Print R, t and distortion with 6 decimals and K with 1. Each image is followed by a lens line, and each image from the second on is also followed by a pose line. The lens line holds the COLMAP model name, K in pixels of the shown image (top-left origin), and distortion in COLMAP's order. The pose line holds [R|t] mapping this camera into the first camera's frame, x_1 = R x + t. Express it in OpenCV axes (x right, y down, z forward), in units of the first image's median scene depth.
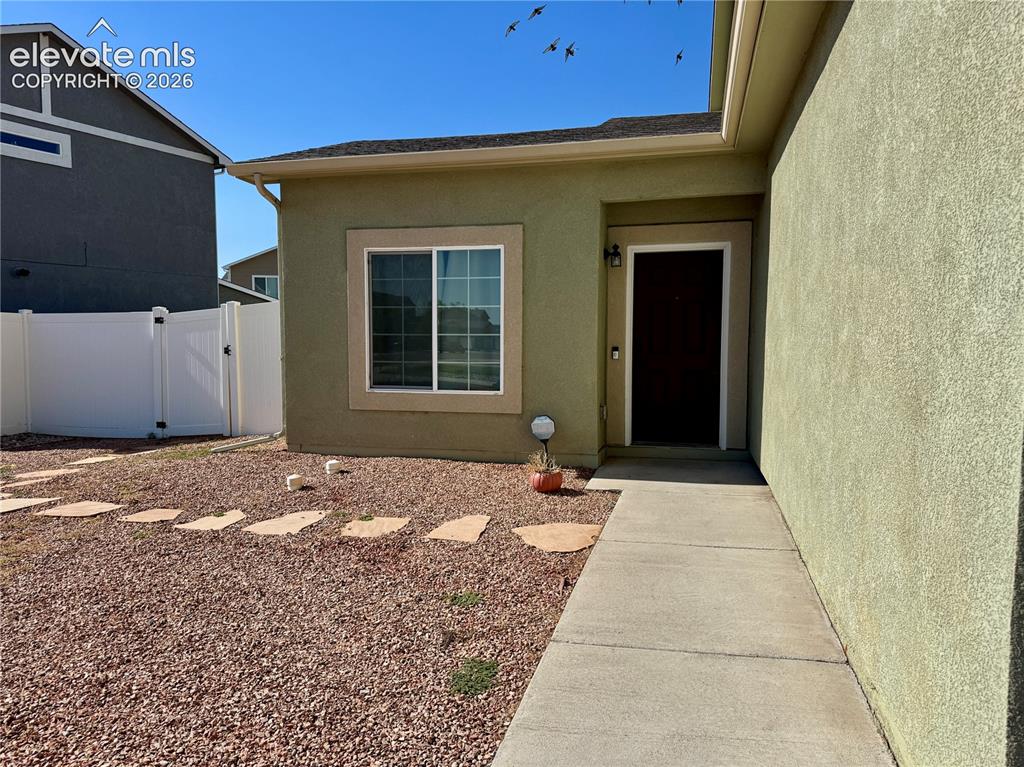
lens RADIAL K [[697.6, 0, 512.0], [0, 697.6, 383.5], [0, 0, 1]] dist [0.156679, -0.189120]
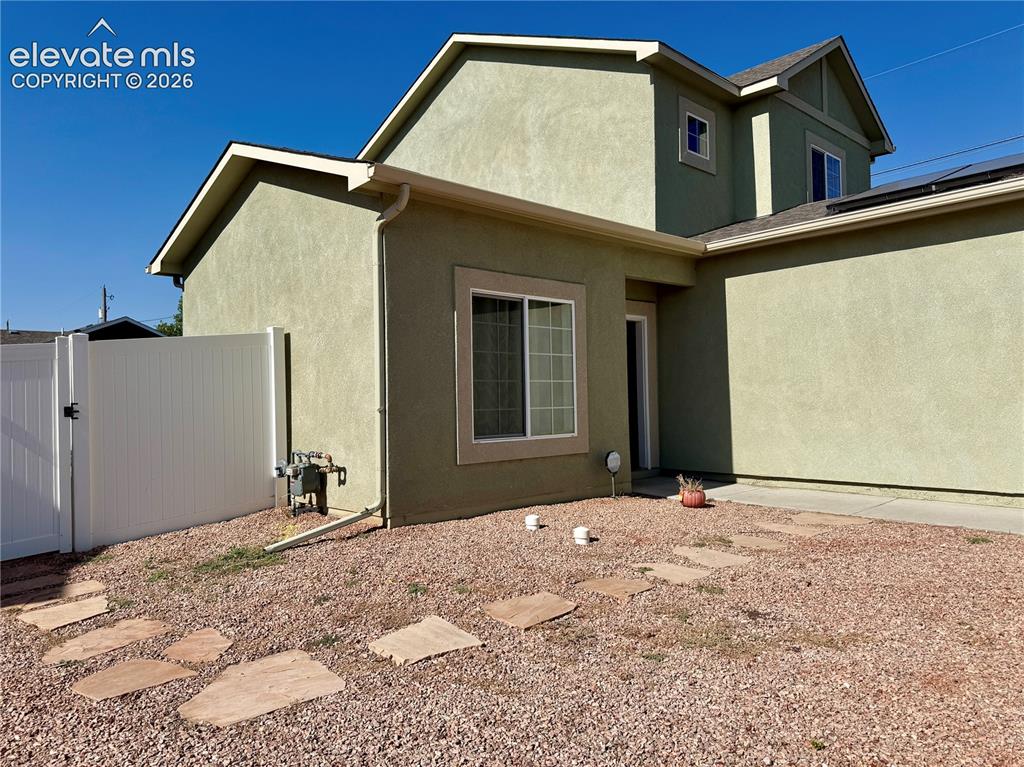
lens RADIAL K [[716.7, 0, 512.0], [0, 716.7, 383.5], [0, 0, 1]] dist [0.052818, -0.000076]
pose [[0.542956, 0.007092, 0.839731, -0.963198], [0.071950, 0.995894, -0.054933, -0.011080], [-0.836673, 0.090245, 0.540217, 0.453974]]
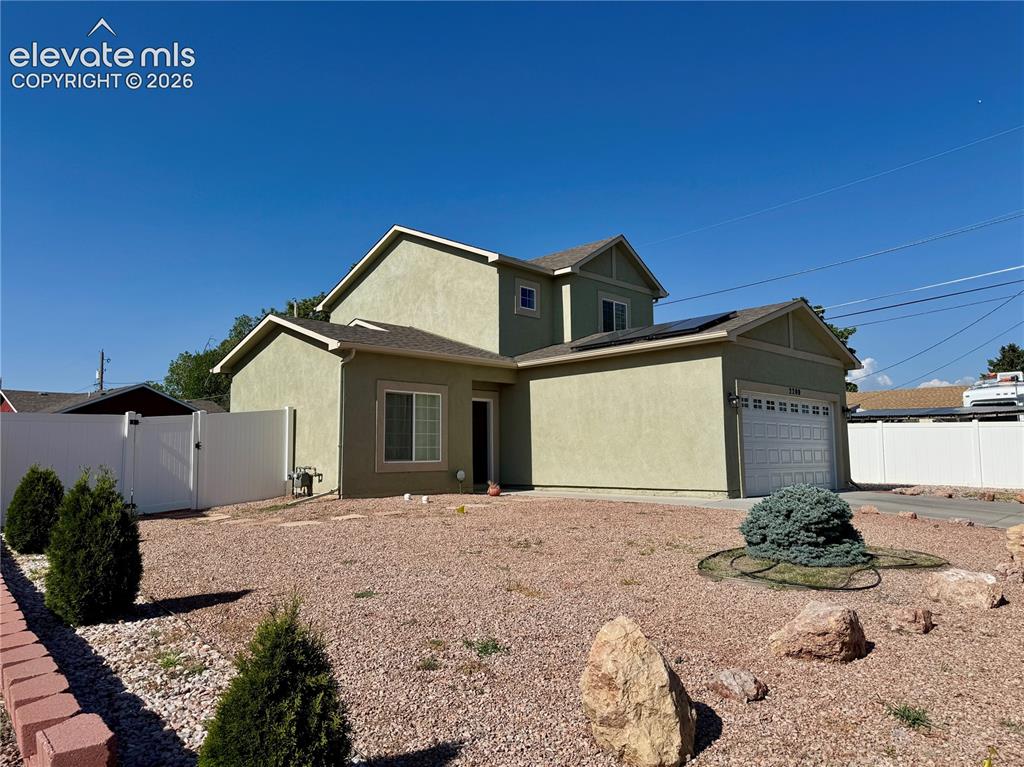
lens RADIAL K [[697.6, 0, 512.0], [0, 697.6, 383.5], [0, 0, 1]] dist [0.156679, -0.189120]
pose [[0.507507, 0.082816, 0.857658, -1.708287], [0.064725, 0.988894, -0.133788, 0.077436], [-0.859213, 0.123411, 0.496511, -0.285572]]
